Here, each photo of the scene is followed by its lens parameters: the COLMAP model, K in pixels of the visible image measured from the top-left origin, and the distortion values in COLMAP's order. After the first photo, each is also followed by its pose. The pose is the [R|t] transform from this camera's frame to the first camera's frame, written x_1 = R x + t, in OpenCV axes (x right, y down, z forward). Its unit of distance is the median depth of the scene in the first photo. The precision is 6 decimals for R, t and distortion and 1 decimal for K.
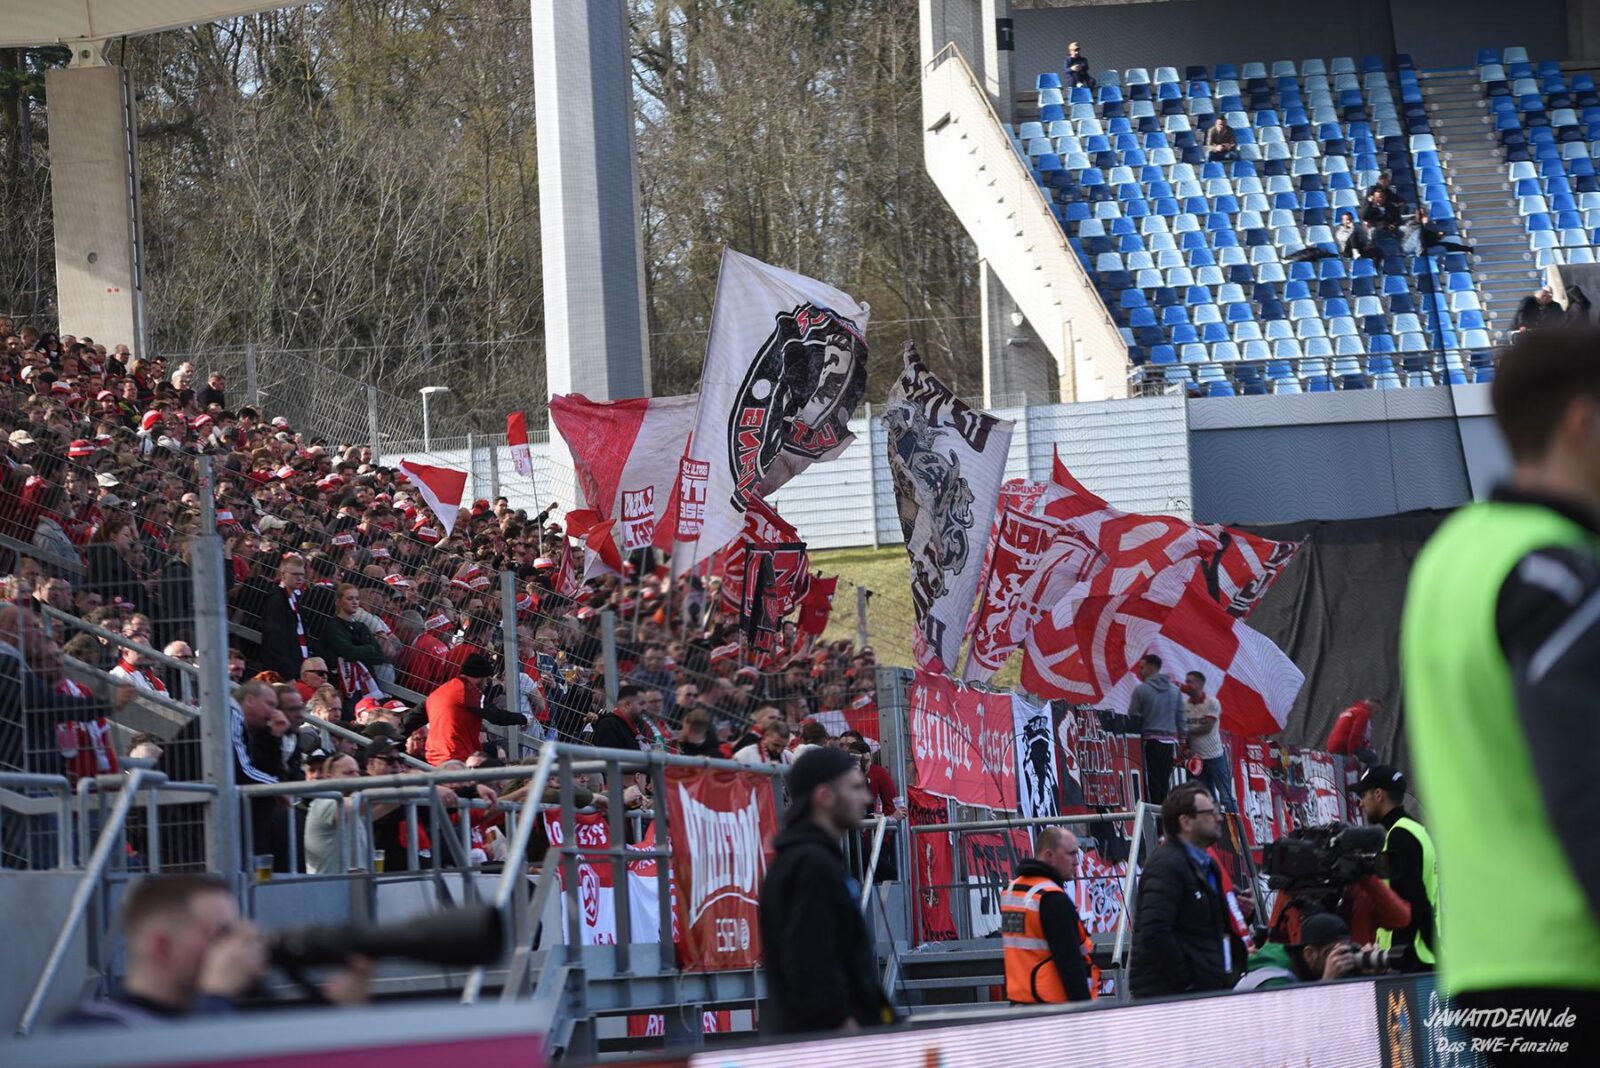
lens RADIAL K [[6354.8, 0, 801.6], [0, 6354.8, 533.6], [0, 0, 1]] dist [0.828355, 3.964542]
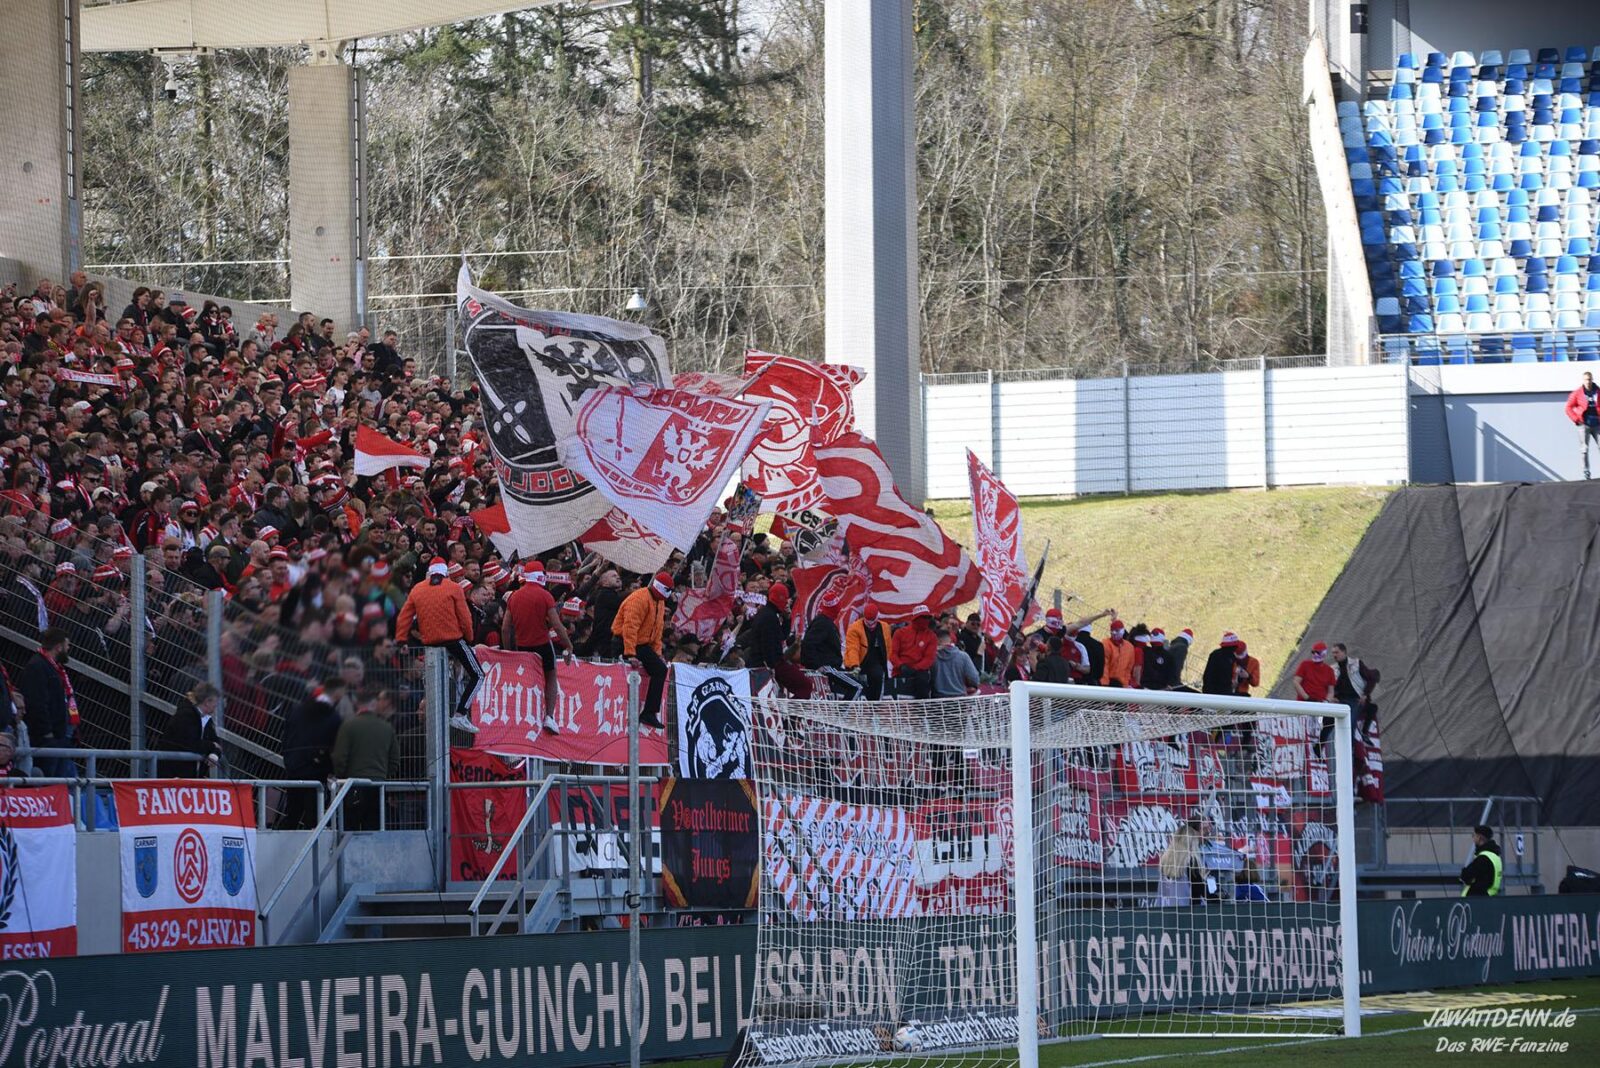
lens RADIAL K [[6031.7, 0, 802.5], [0, 6031.7, 534.3], [0, 0, 1]] dist [0.750777, 2.734933]
pose [[0.983939, 0.032352, -0.175548, 0.134043], [-0.028508, 0.999296, 0.024373, -0.014133], [0.176213, -0.018977, 0.984169, -0.044535]]
